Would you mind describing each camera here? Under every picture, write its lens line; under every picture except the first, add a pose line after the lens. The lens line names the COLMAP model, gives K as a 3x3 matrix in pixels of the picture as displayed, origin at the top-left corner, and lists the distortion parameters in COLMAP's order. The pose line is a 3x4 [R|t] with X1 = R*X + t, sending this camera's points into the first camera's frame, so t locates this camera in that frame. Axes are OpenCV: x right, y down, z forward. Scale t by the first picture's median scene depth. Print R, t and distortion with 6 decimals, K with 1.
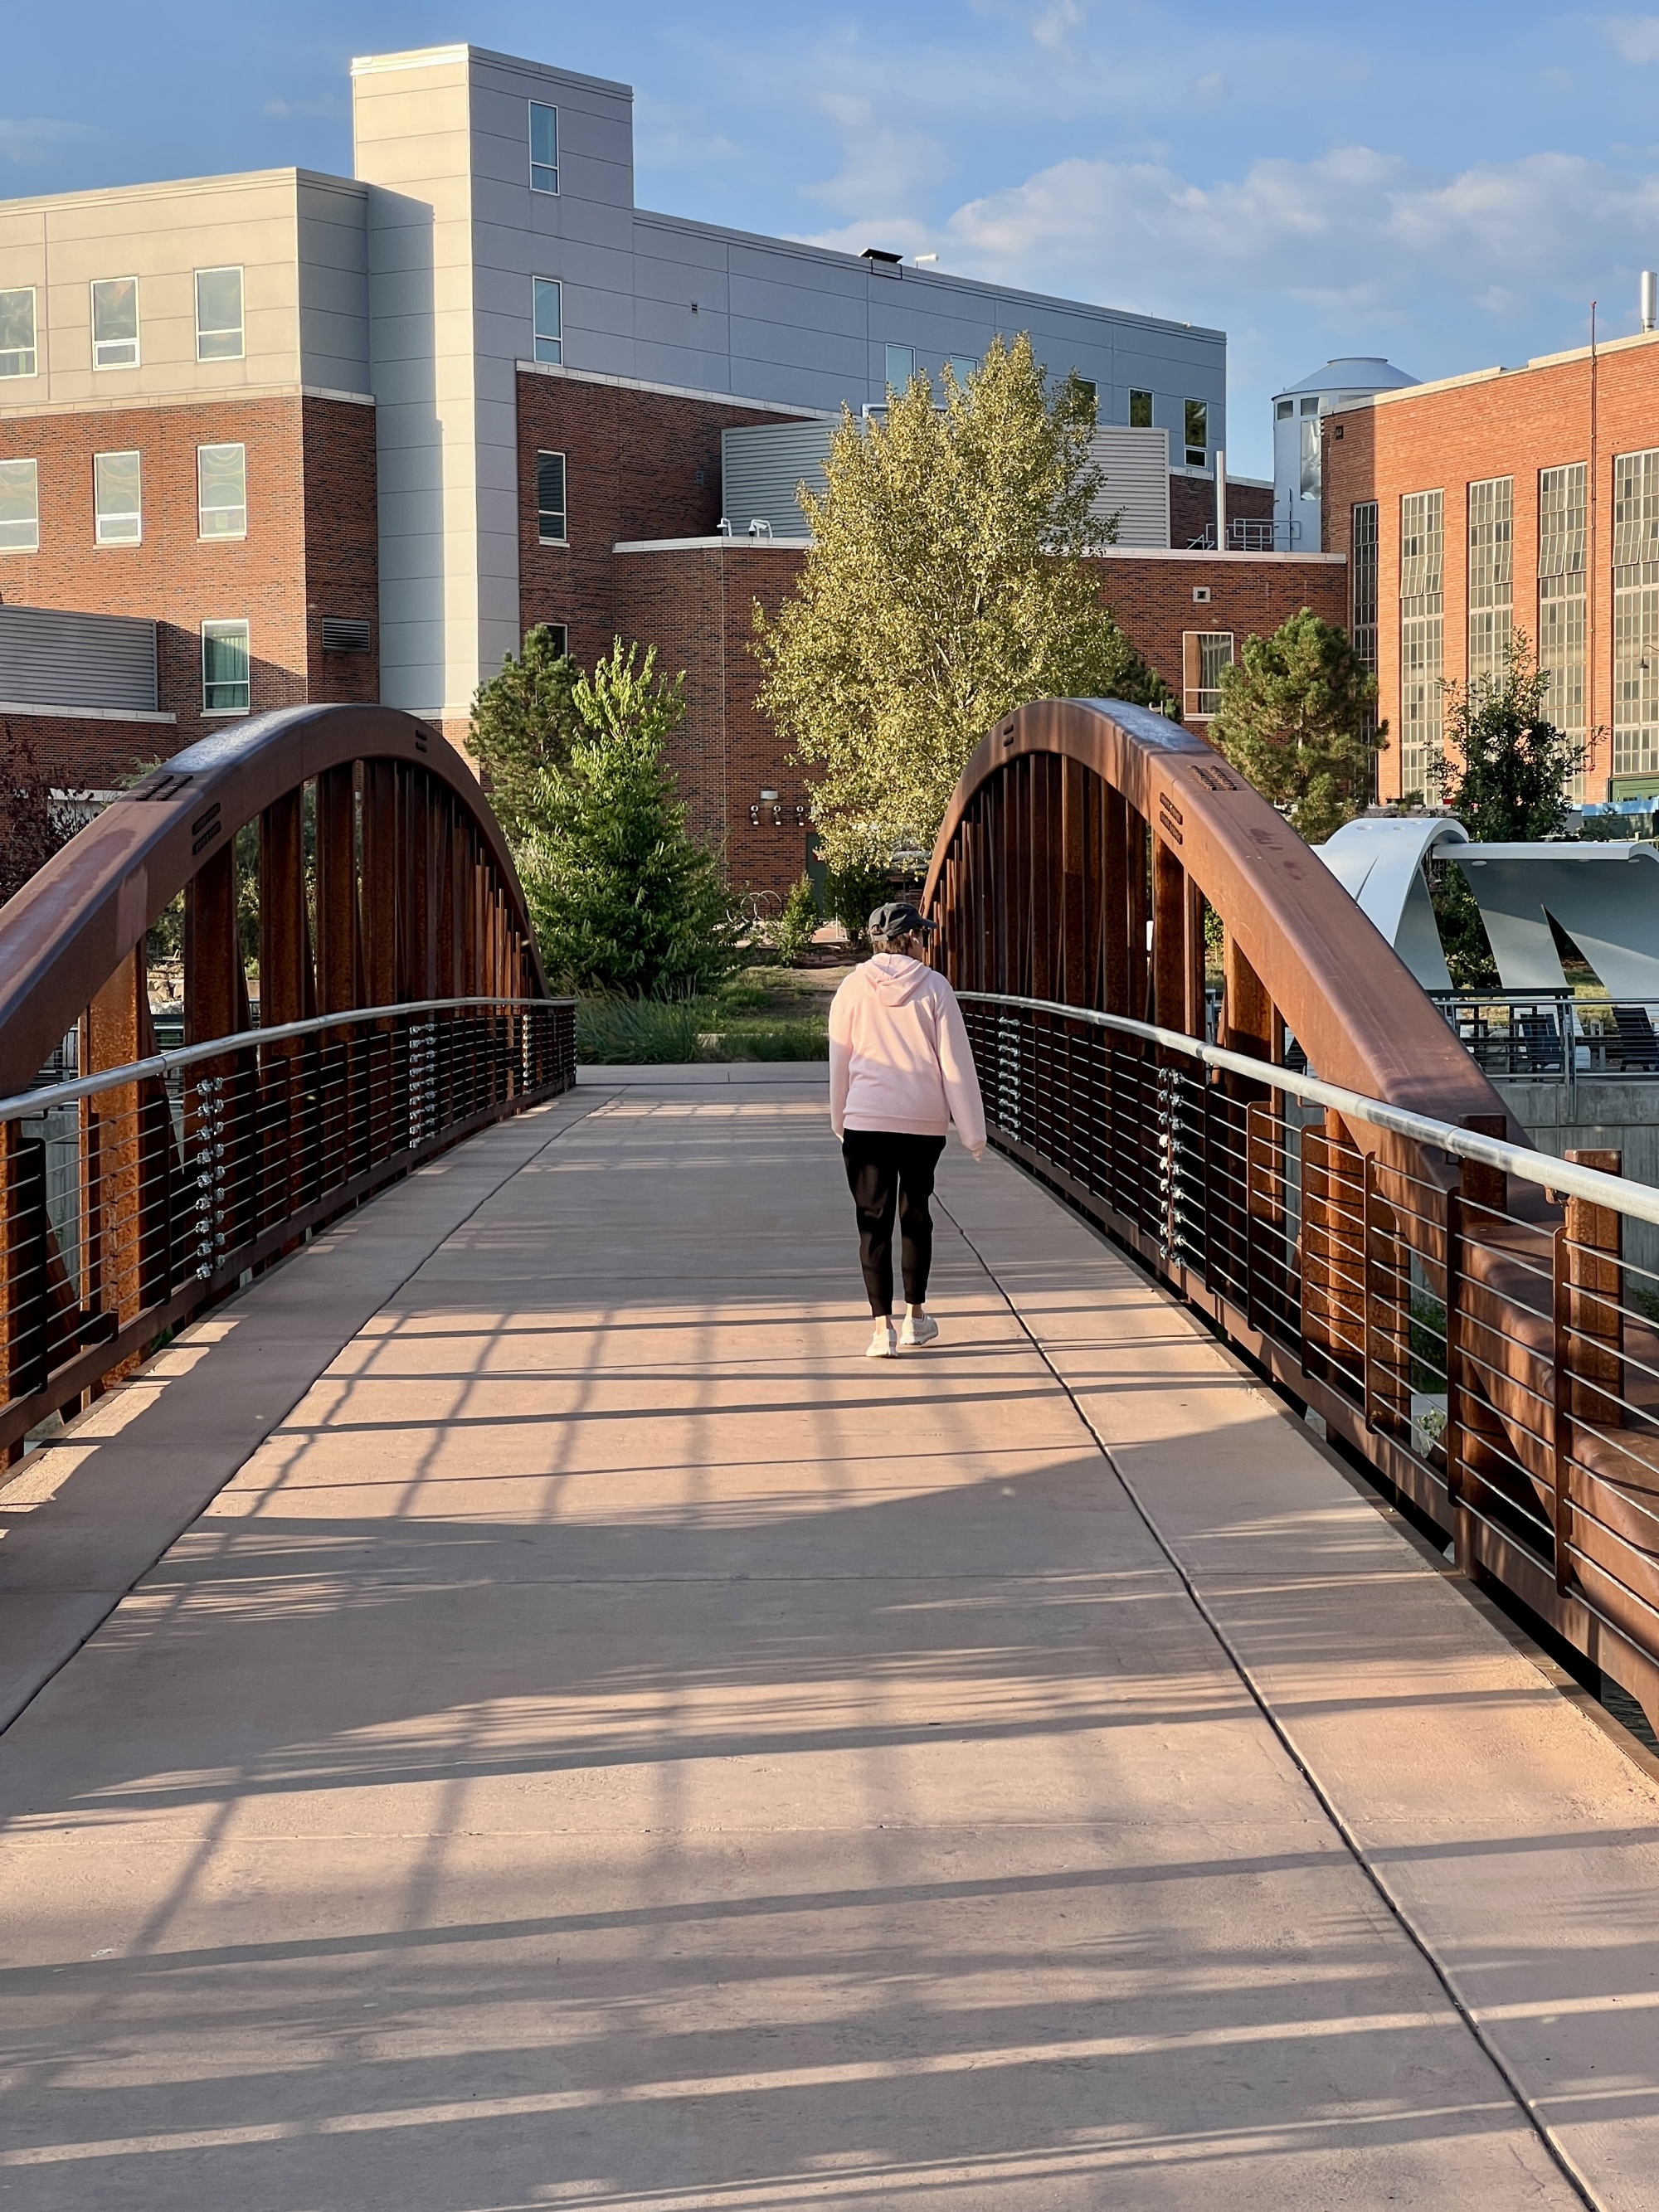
lens RADIAL K [[4855.0, 0, 829.5], [0, 4855.0, 1106.0], [0, 0, 1]] dist [0.328458, 0.168701]
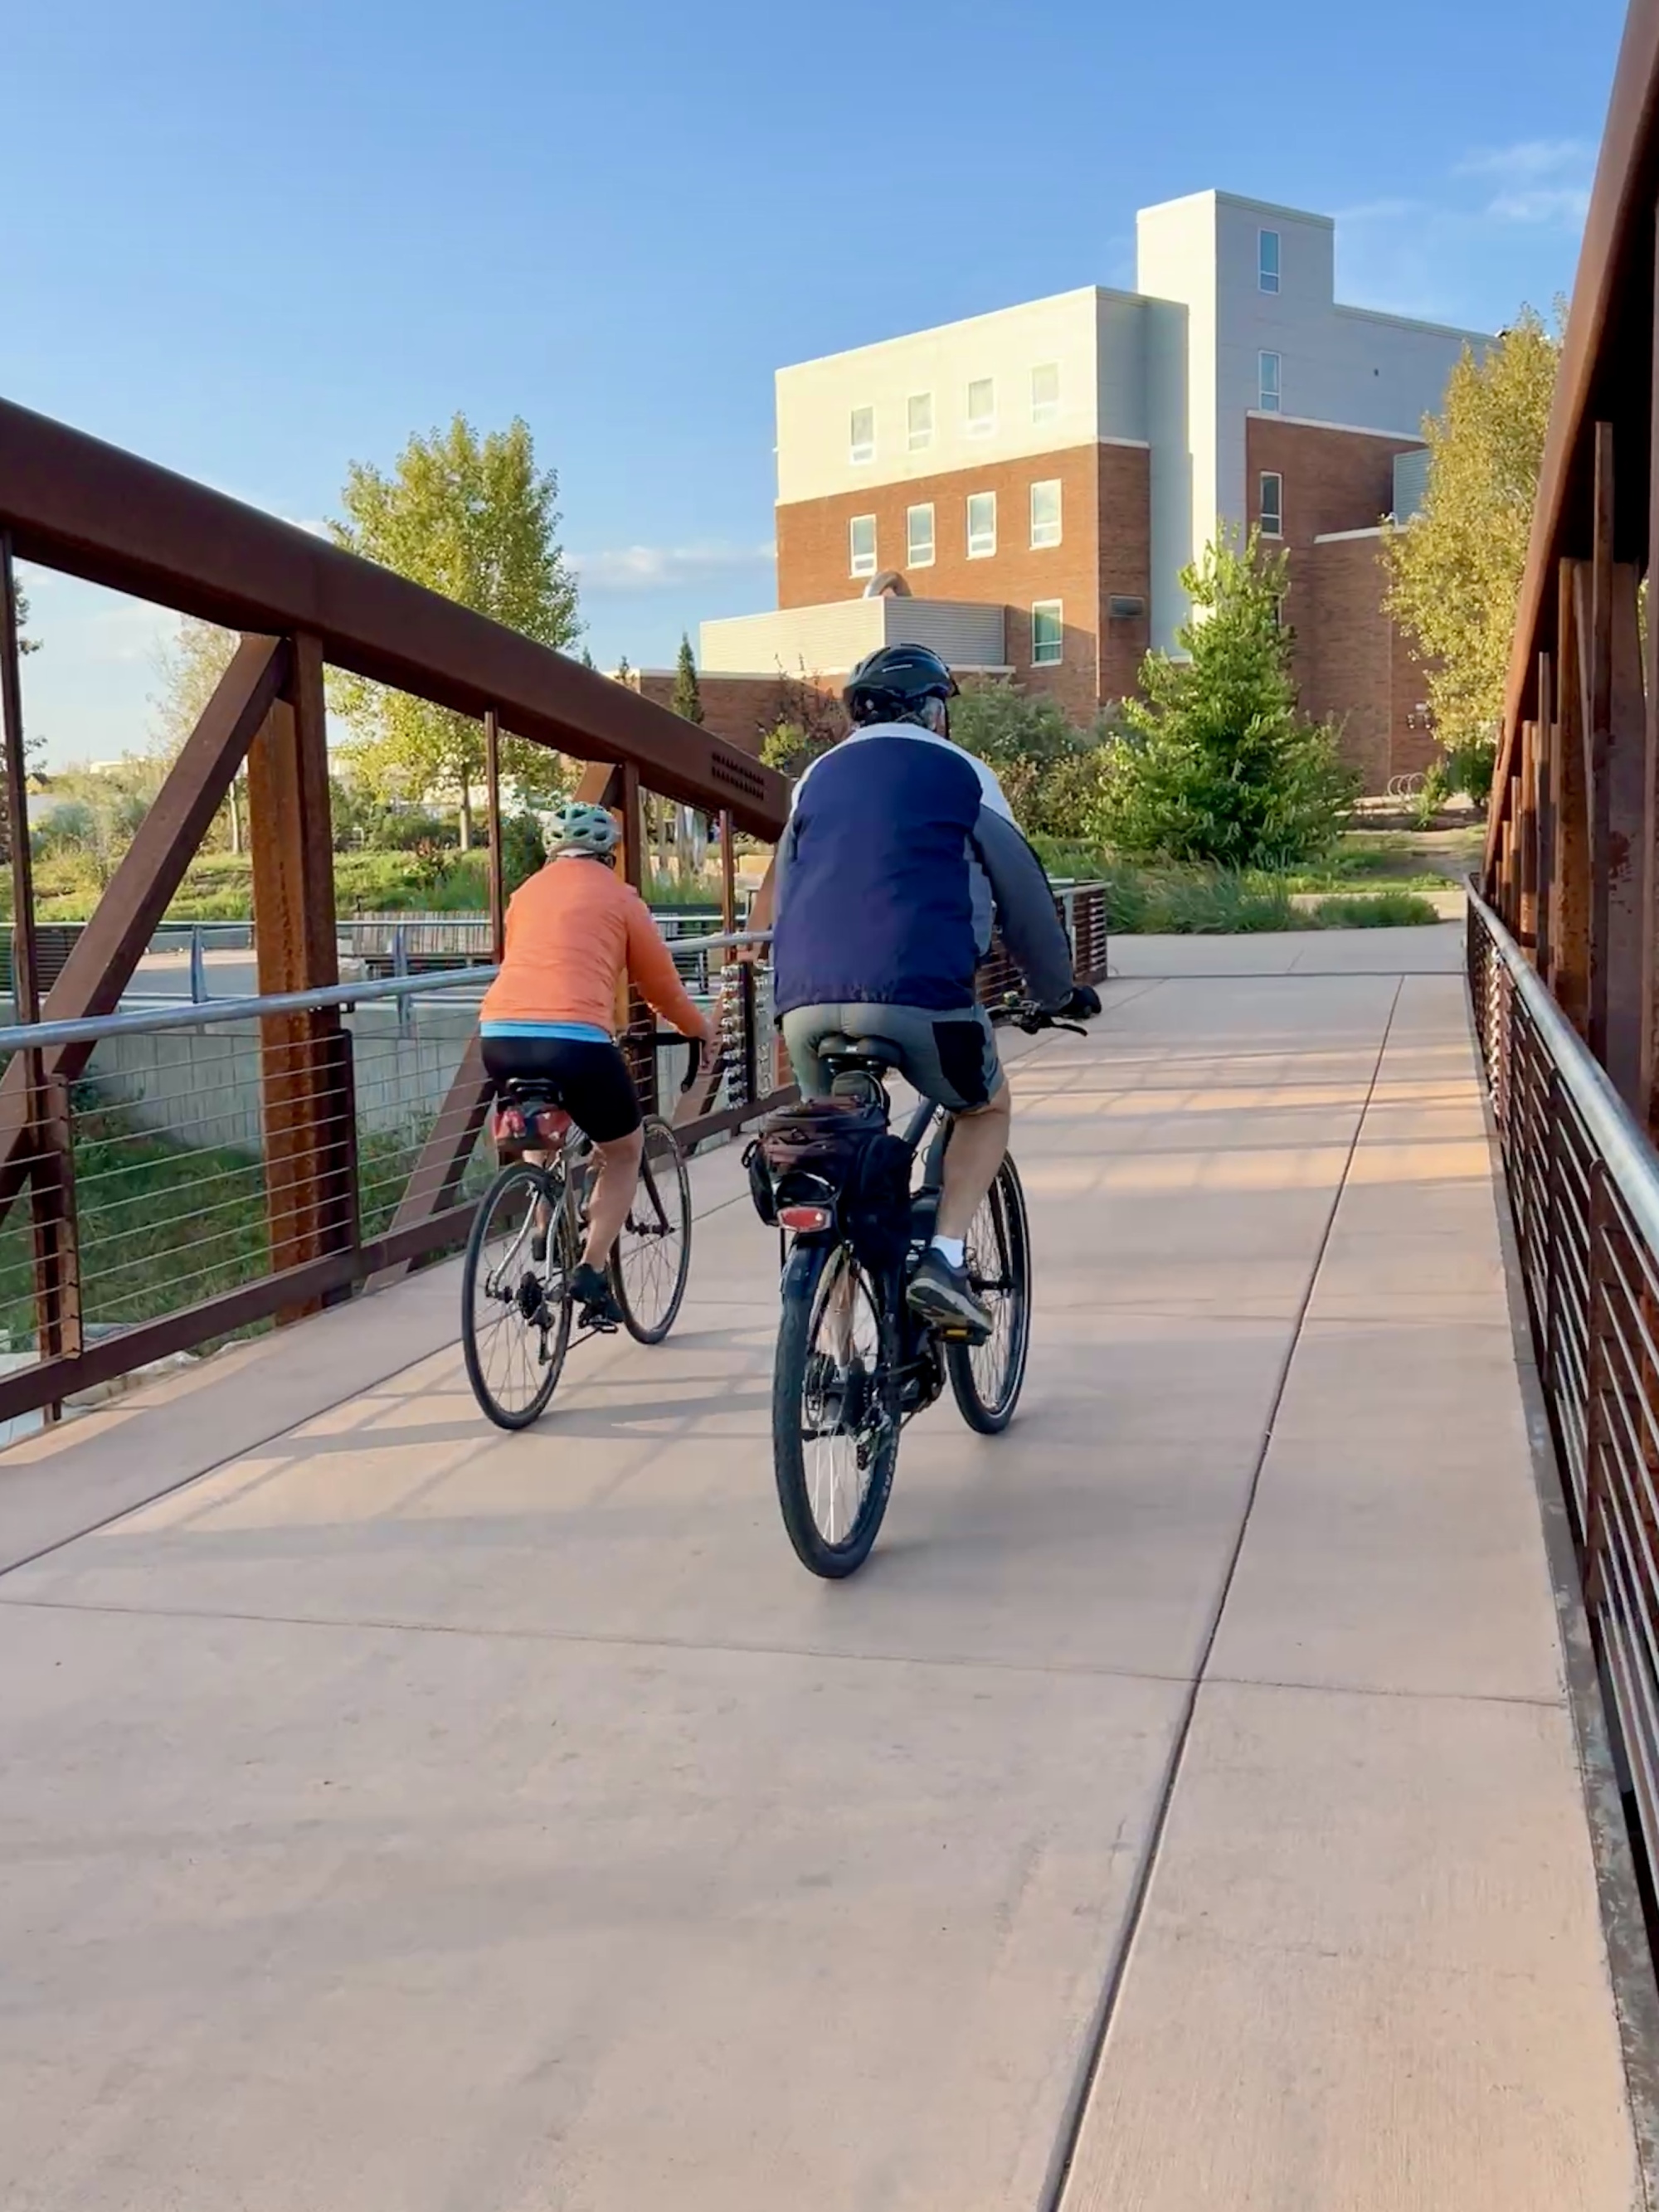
lens RADIAL K [[2107.5, 0, 831.2], [0, 2107.5, 1169.0], [0, 0, 1]] dist [-0.001011, -0.069724]
pose [[0.955263, 0.026634, -0.294554, 0.009015], [0.012689, 0.991329, 0.130791, -0.012949], [0.295484, -0.128677, 0.946642, 0.375289]]
